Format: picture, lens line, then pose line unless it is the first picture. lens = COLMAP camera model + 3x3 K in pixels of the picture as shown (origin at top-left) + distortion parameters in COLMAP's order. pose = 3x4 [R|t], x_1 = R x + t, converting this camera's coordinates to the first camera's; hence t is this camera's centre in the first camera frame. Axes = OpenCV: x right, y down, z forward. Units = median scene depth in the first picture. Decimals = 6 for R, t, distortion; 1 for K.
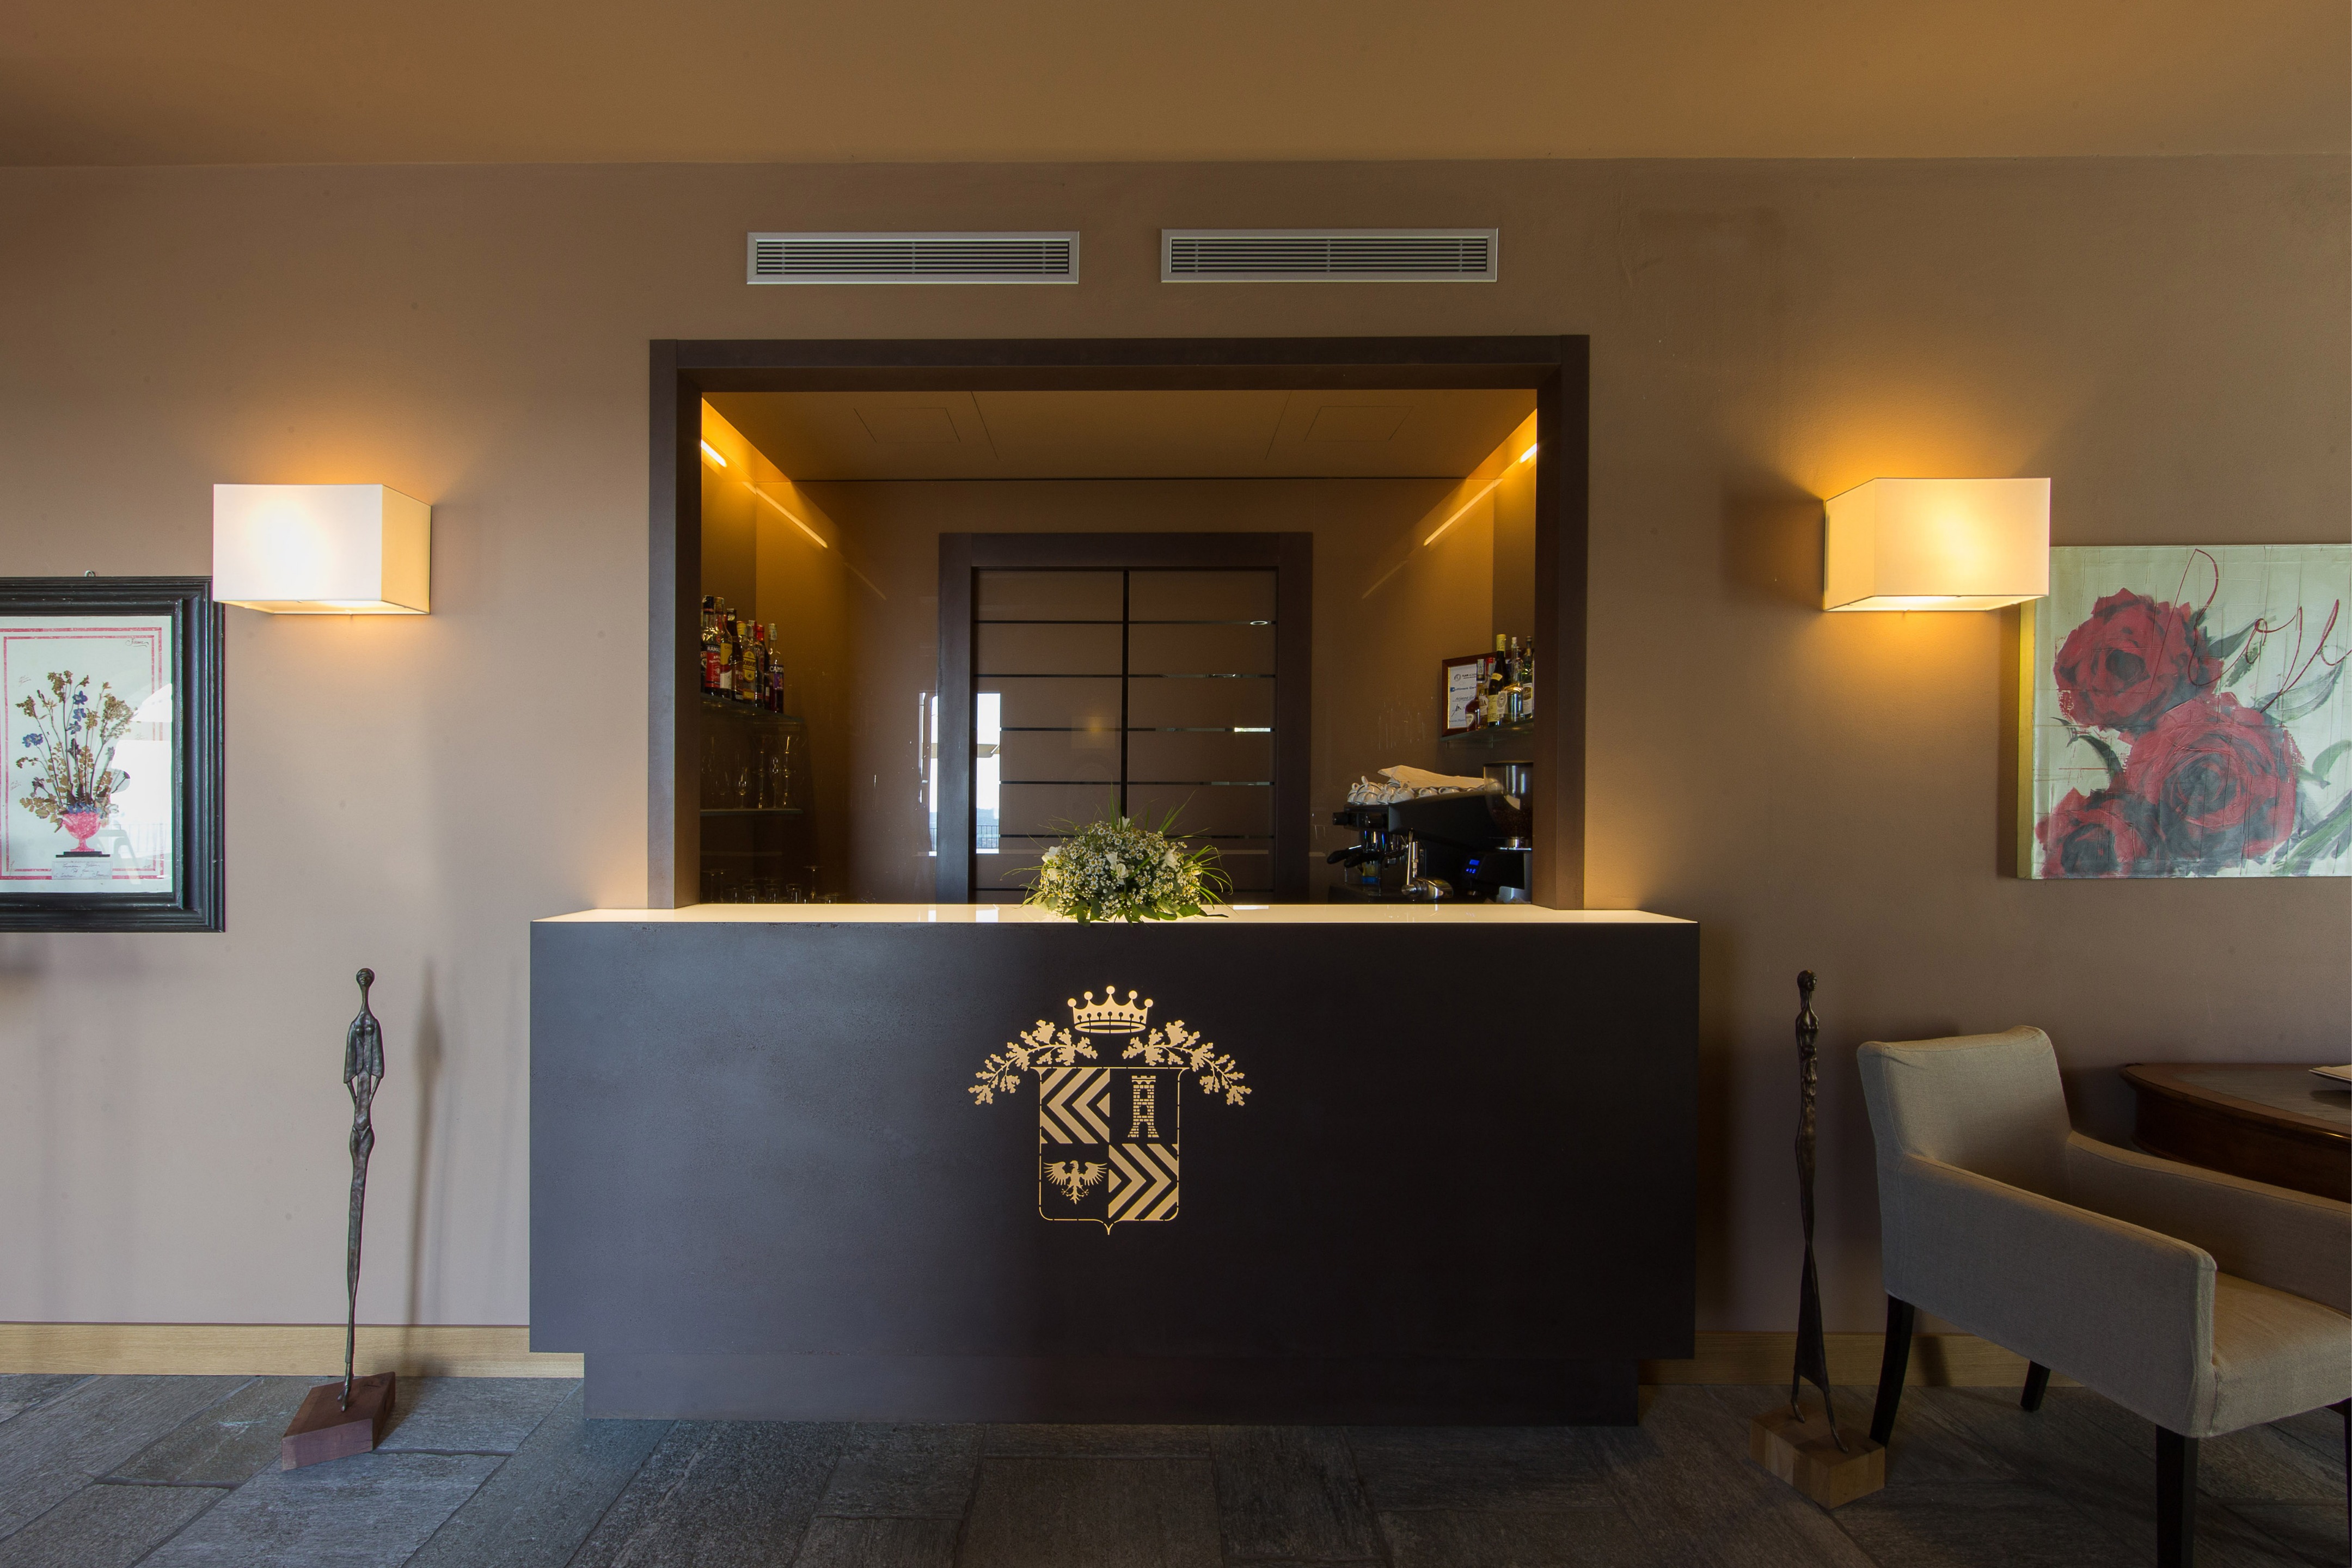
lens RADIAL K [[981.2, 0, 1120.7], [0, 981.2, 811.6], [0, 0, 1]] dist [-0.004142, -0.000049]
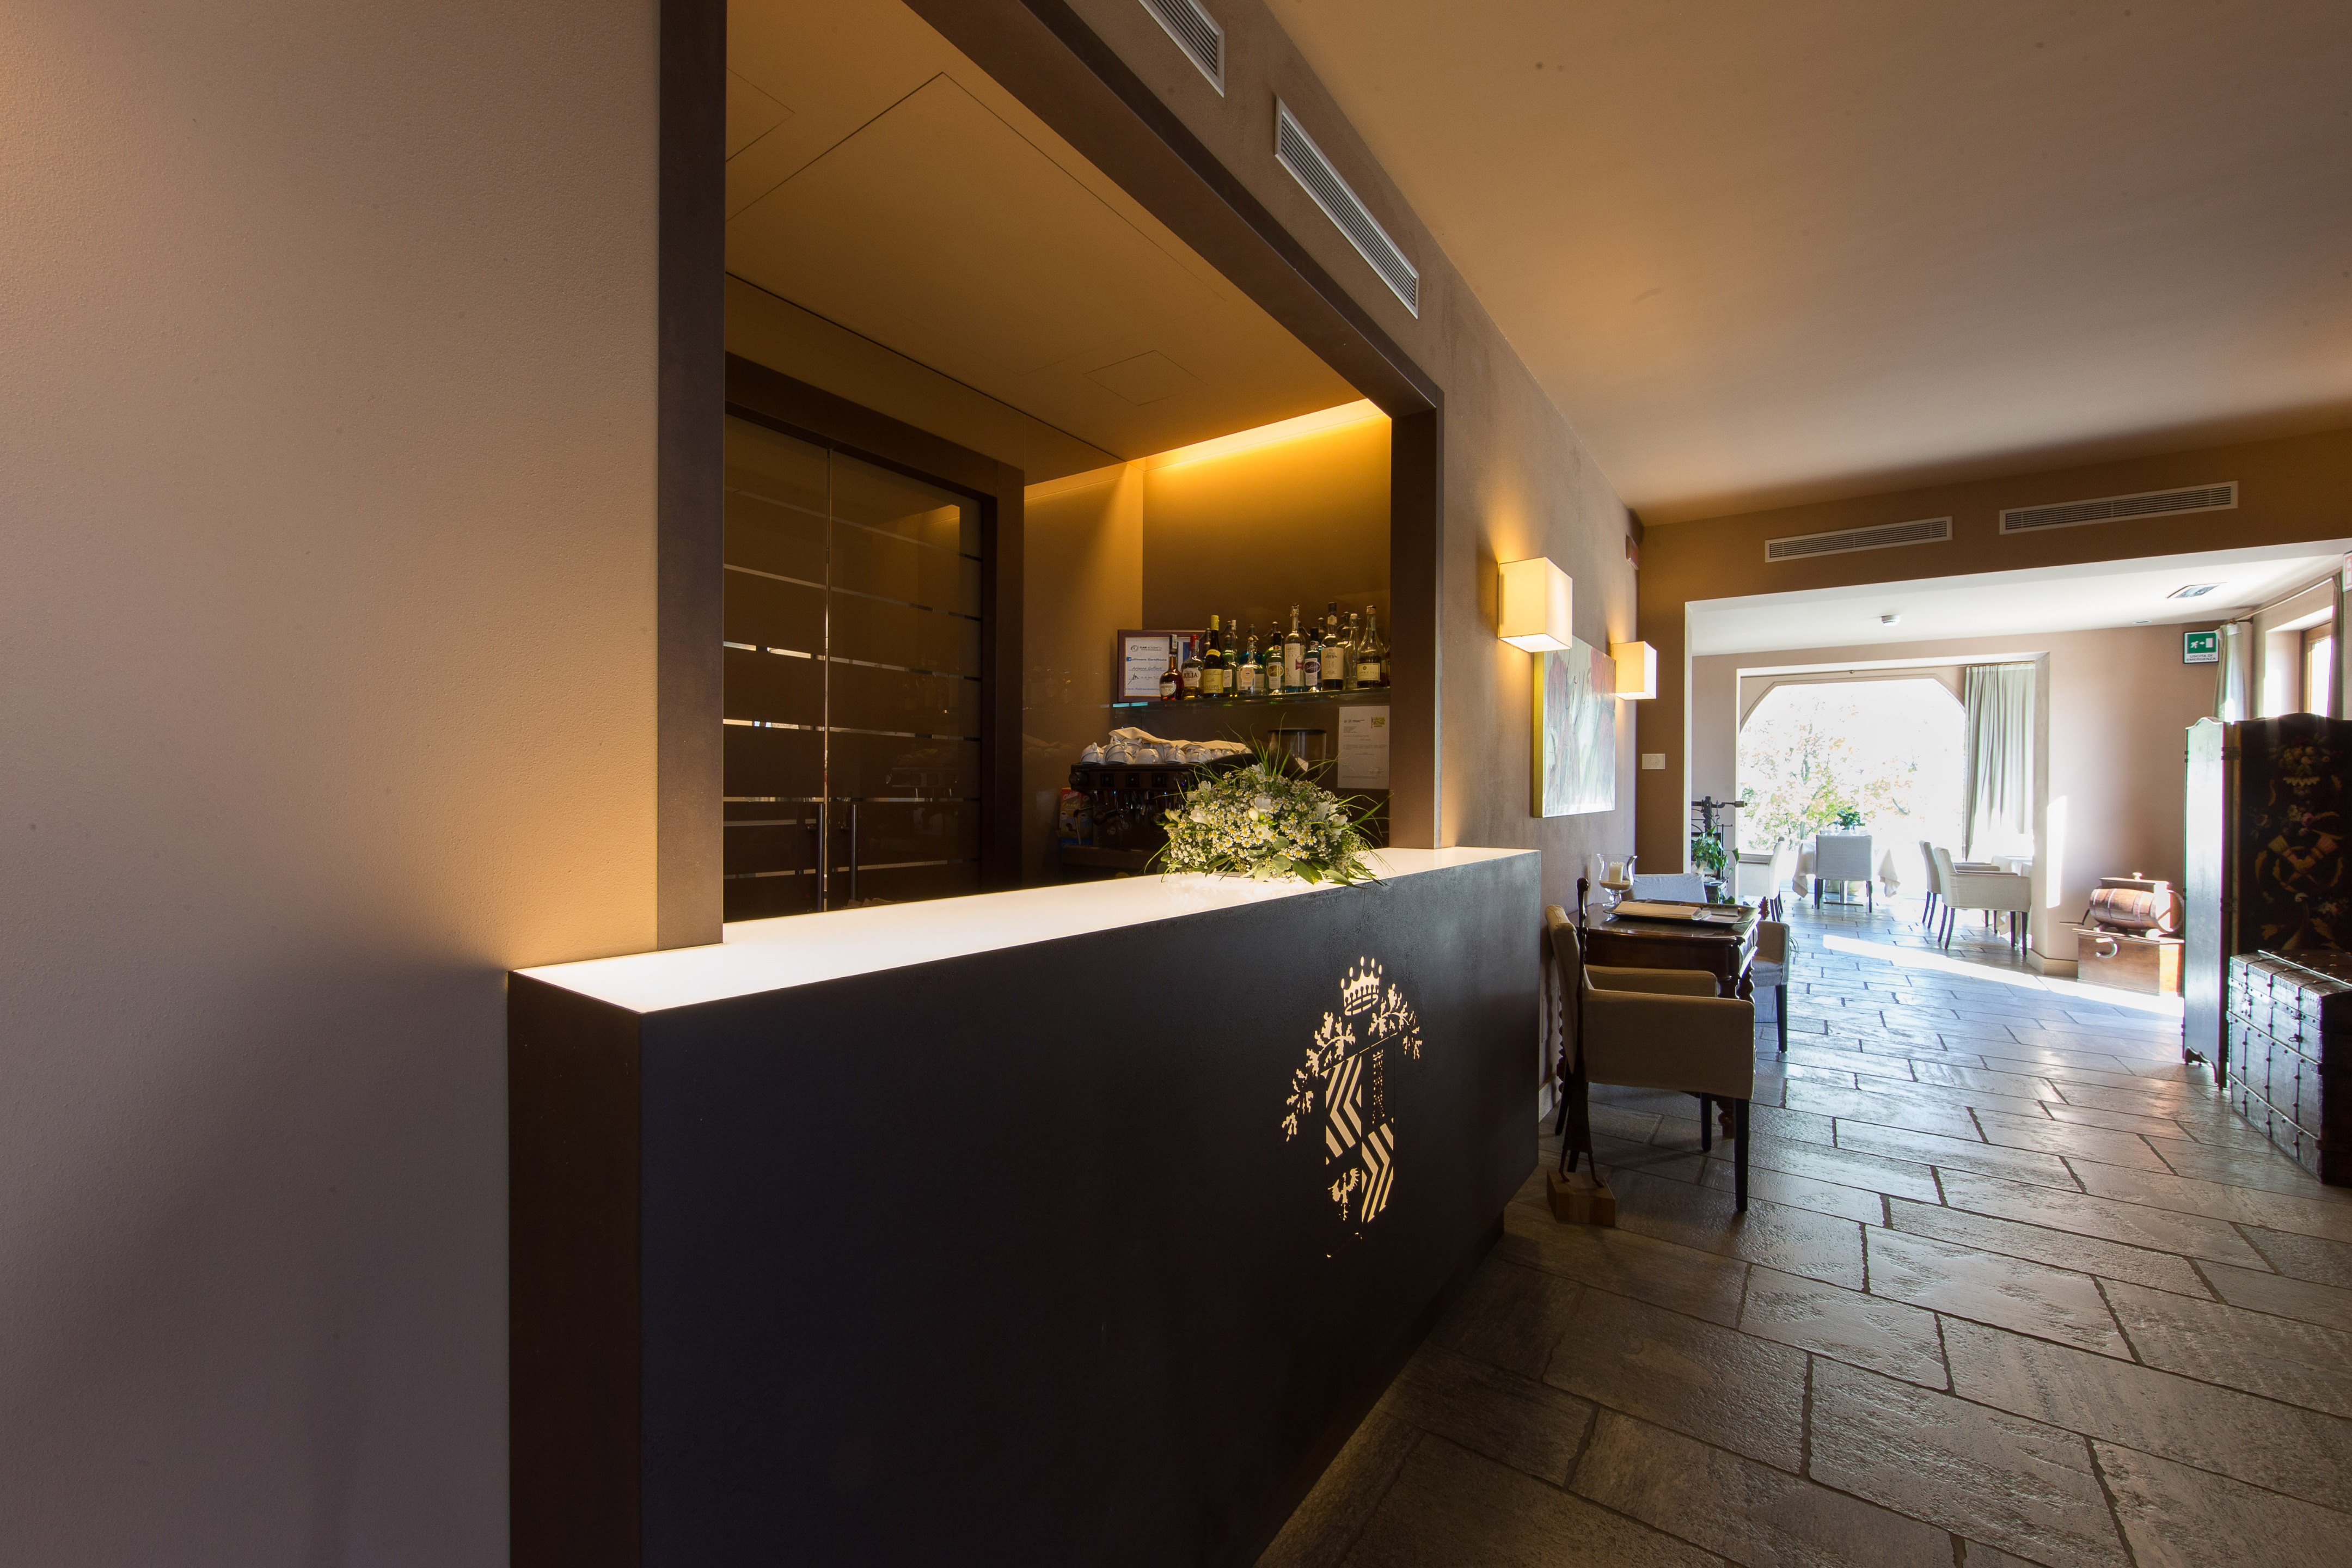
lens RADIAL K [[925.5, 0, 1187.2], [0, 925.5, 782.5], [0, 0, 1]] dist [-0.001643, -0.000903]
pose [[0.580503, 0.000609, 0.814258, -0.746341], [0.008467, 0.999941, -0.006785, 0.026924], [-0.814214, 0.010833, 0.580463, 0.629883]]
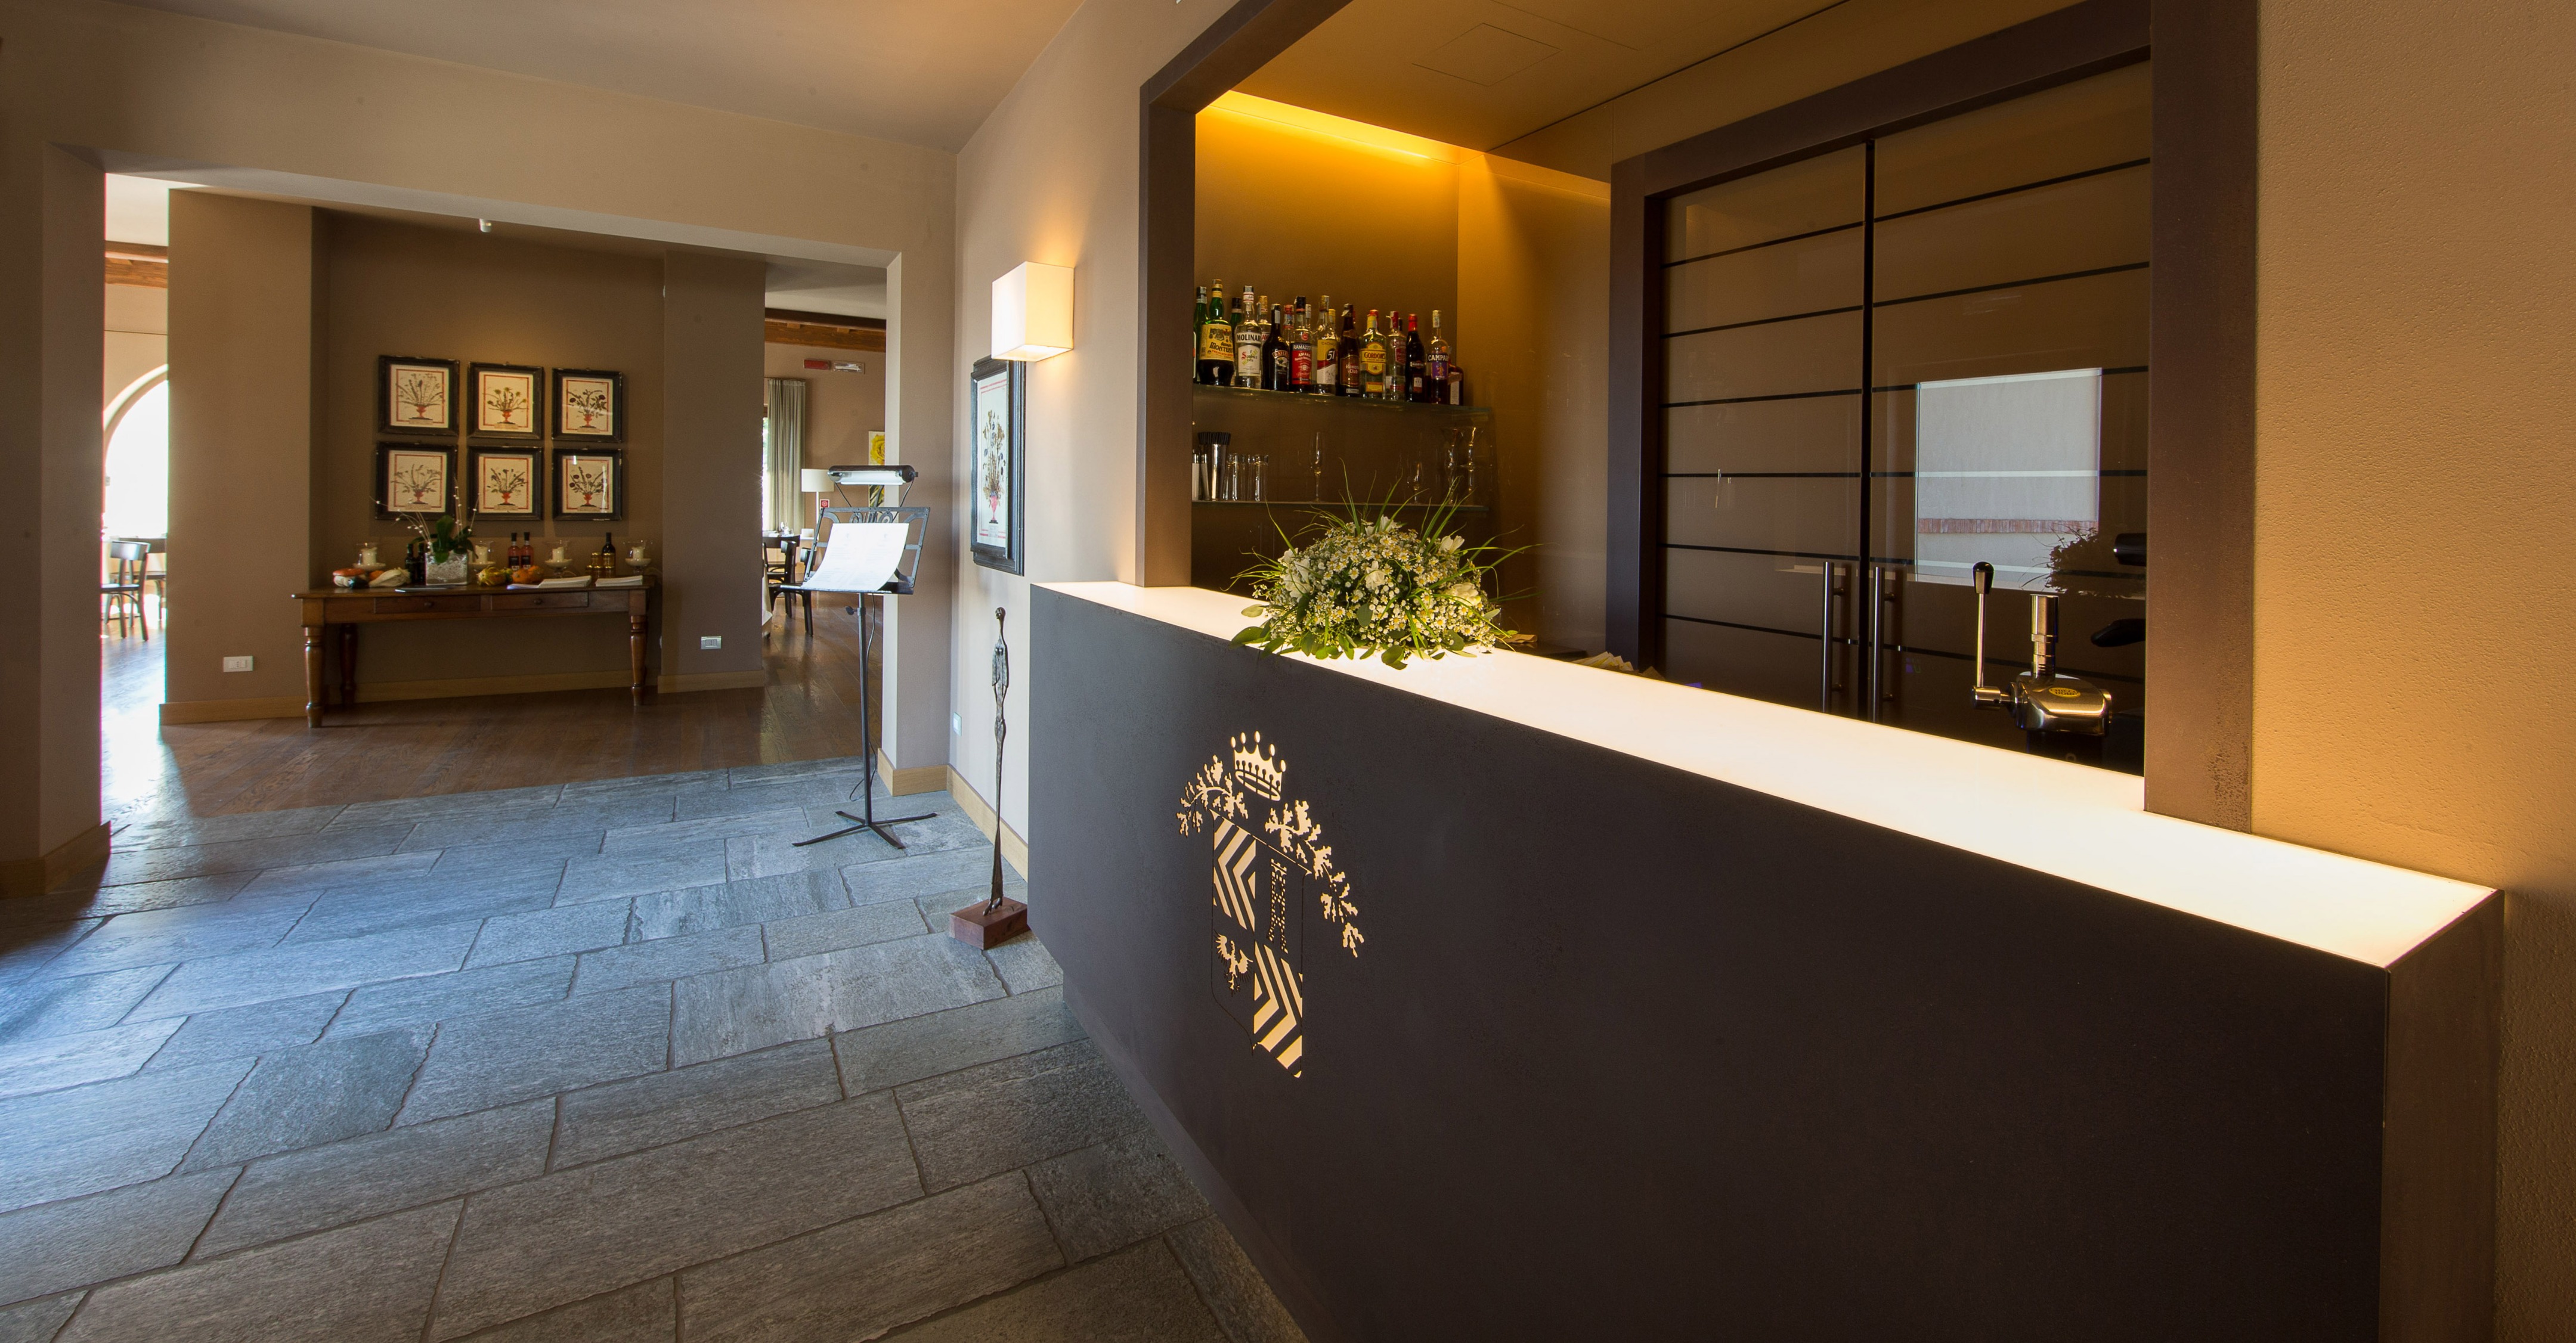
lens RADIAL K [[1009.0, 0, 1246.9], [0, 1009.0, 481.7], [0, 0, 1]] dist [-0.003808, -0.000587]
pose [[0.485980, -0.002226, -0.873967, 0.661400], [-0.023293, 0.999609, -0.015498, -0.006625], [0.873659, 0.027889, 0.485738, 0.583087]]
